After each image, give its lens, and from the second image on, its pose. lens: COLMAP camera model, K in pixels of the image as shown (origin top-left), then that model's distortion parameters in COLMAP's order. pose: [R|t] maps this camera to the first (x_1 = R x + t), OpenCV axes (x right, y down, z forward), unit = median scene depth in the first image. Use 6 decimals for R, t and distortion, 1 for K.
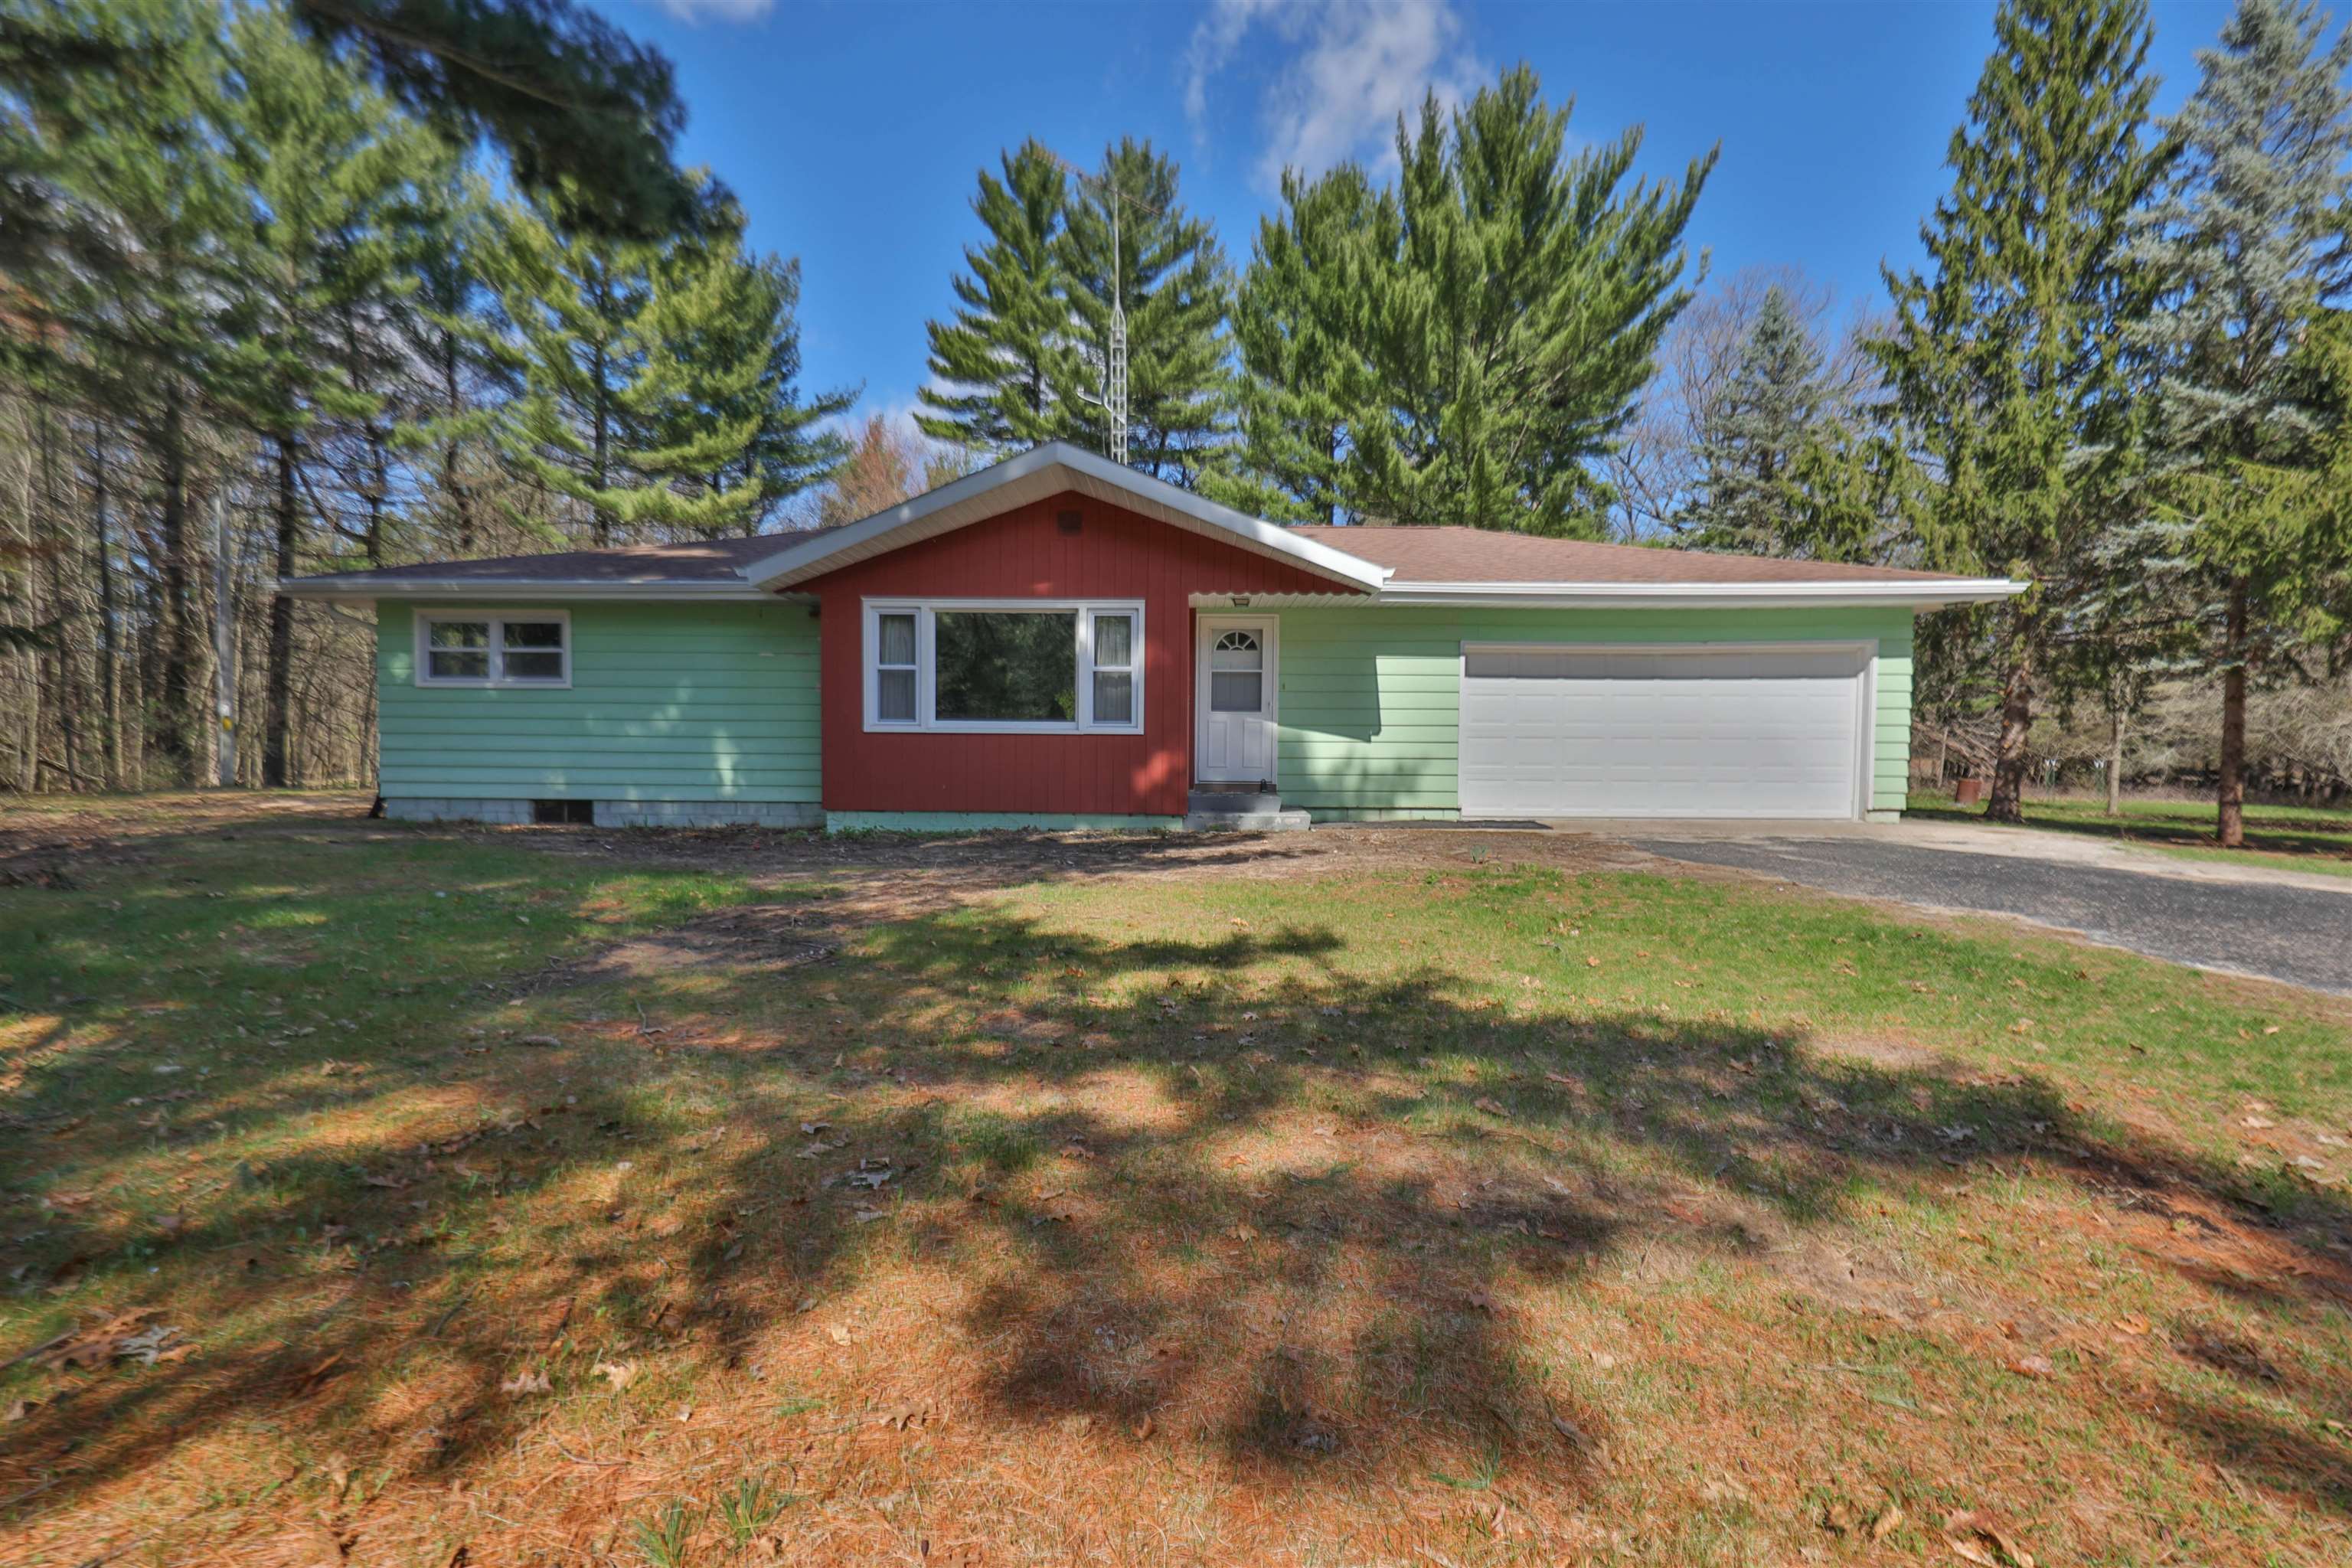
lens RADIAL K [[978.7, 0, 1166.3], [0, 978.7, 790.1], [0, 0, 1]] dist [0.018873, -0.011099]
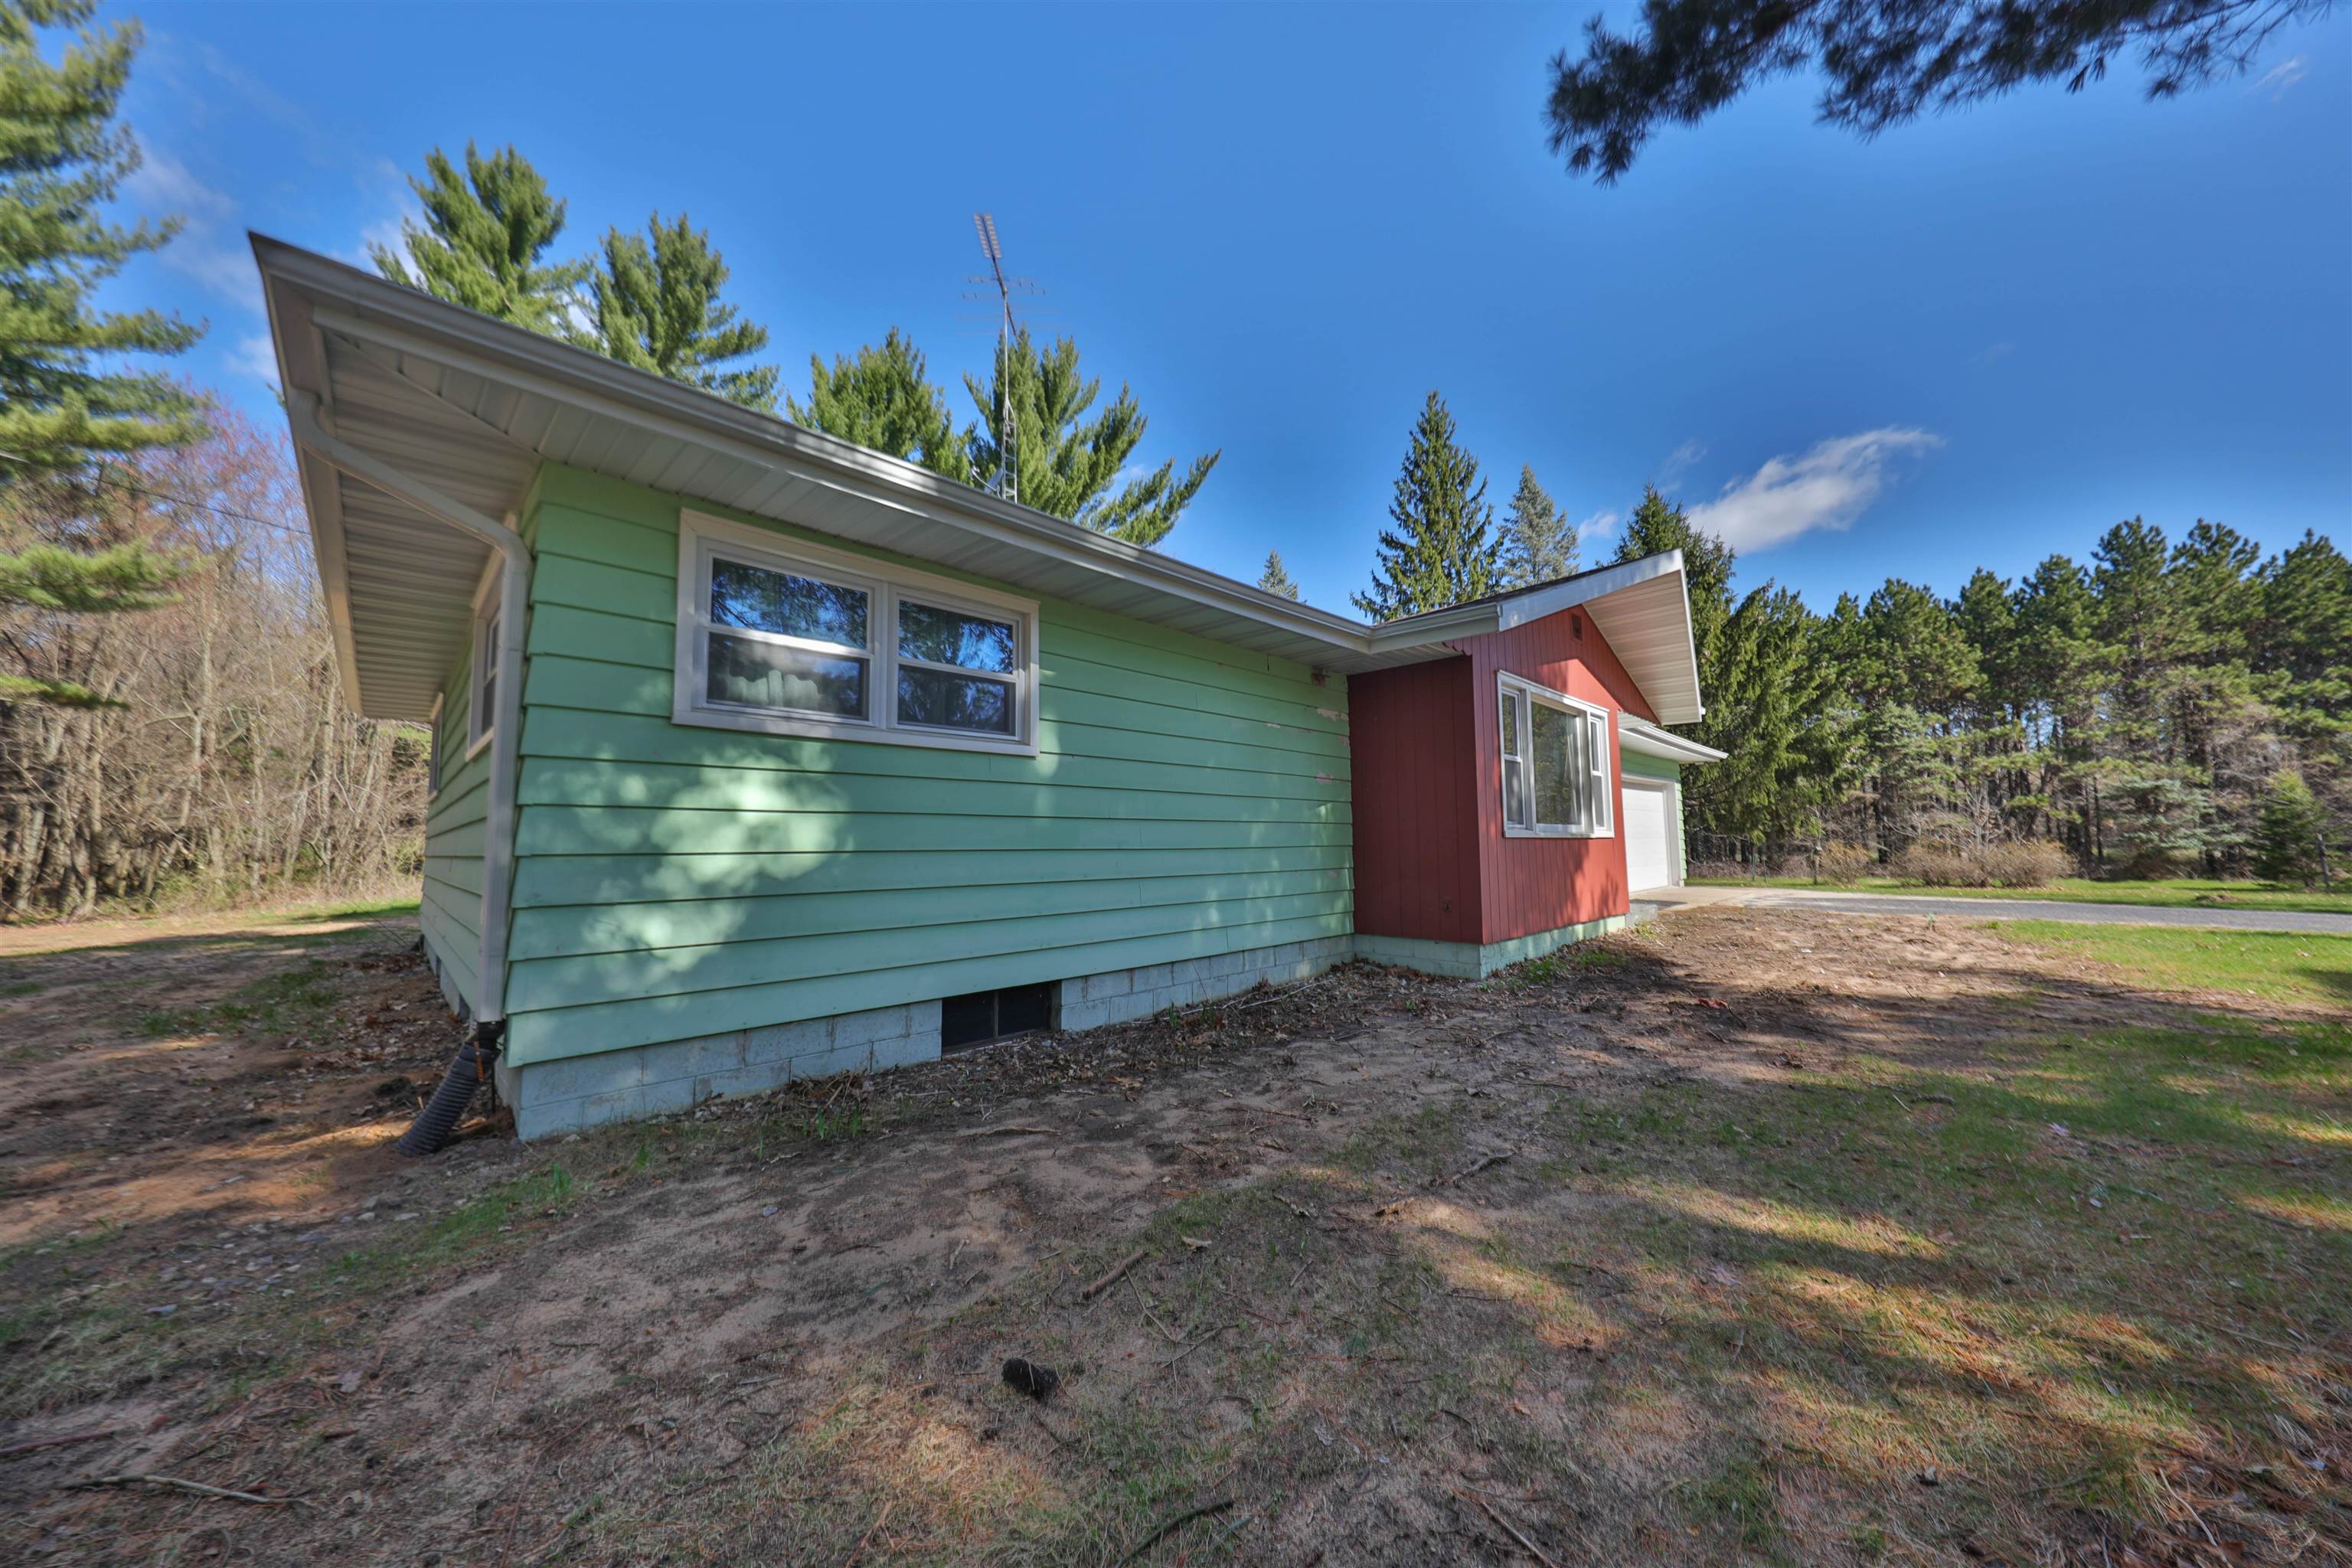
lens RADIAL K [[775.2, 0, 1162.8], [0, 775.2, 785.0], [0, 0, 1]] dist [0.000943, -0.003043]
pose [[0.699570, 0.043057, 0.713265, -0.620000], [0.039921, 0.994269, -0.099175, -0.035061], [-0.713448, 0.097855, 0.693842, 0.509165]]
